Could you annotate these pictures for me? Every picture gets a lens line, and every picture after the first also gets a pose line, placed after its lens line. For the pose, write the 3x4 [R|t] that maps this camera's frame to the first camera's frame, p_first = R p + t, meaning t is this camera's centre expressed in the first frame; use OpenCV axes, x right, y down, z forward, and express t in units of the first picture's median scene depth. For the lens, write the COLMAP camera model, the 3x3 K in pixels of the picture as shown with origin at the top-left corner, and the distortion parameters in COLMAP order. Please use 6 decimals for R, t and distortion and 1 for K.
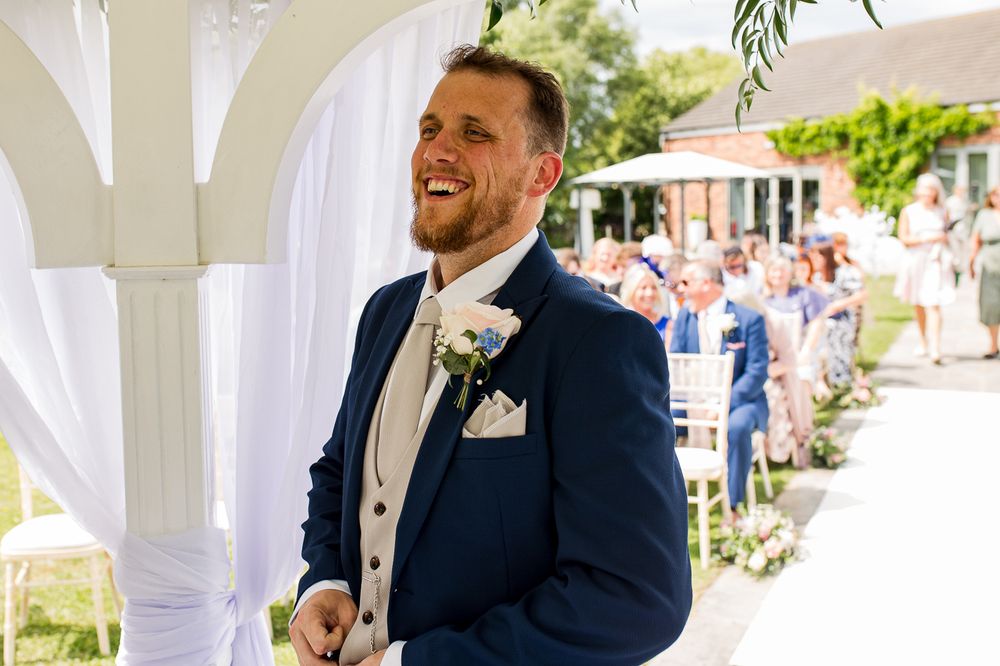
lens RADIAL K [[988.4, 0, 498.7], [0, 988.4, 262.5], [0, 0, 1]] dist [-0.038086, -0.002295]
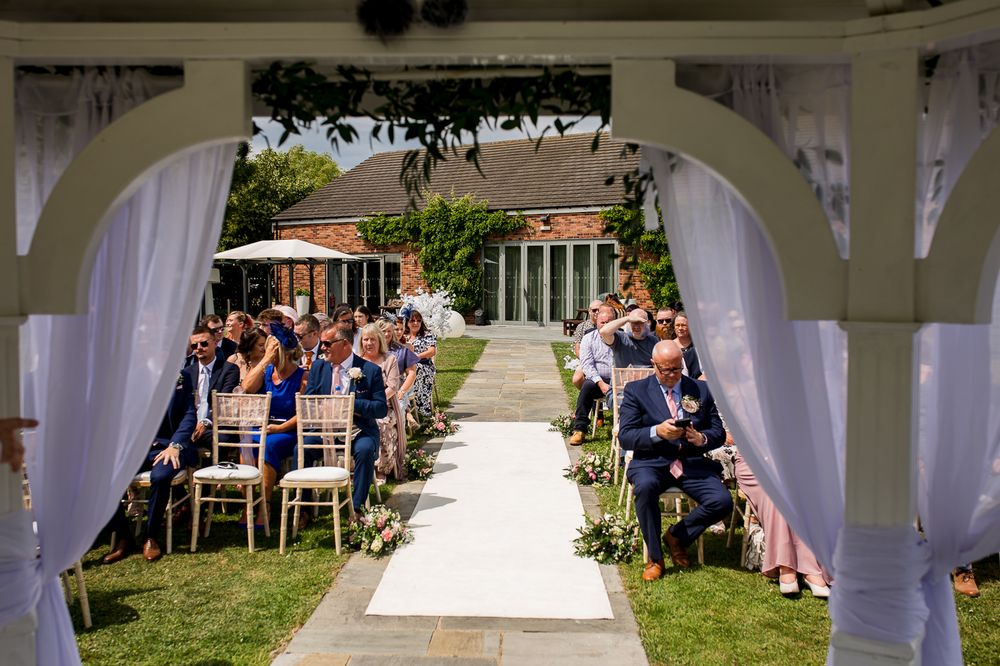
lens RADIAL K [[988.4, 0, 498.7], [0, 988.4, 262.5], [0, 0, 1]] dist [-0.038086, -0.002295]
pose [[0.897977, 0.029681, 0.439041, -0.172516], [0.005866, 0.996826, -0.079389, 0.022864], [-0.440004, 0.073865, 0.894953, -0.281834]]
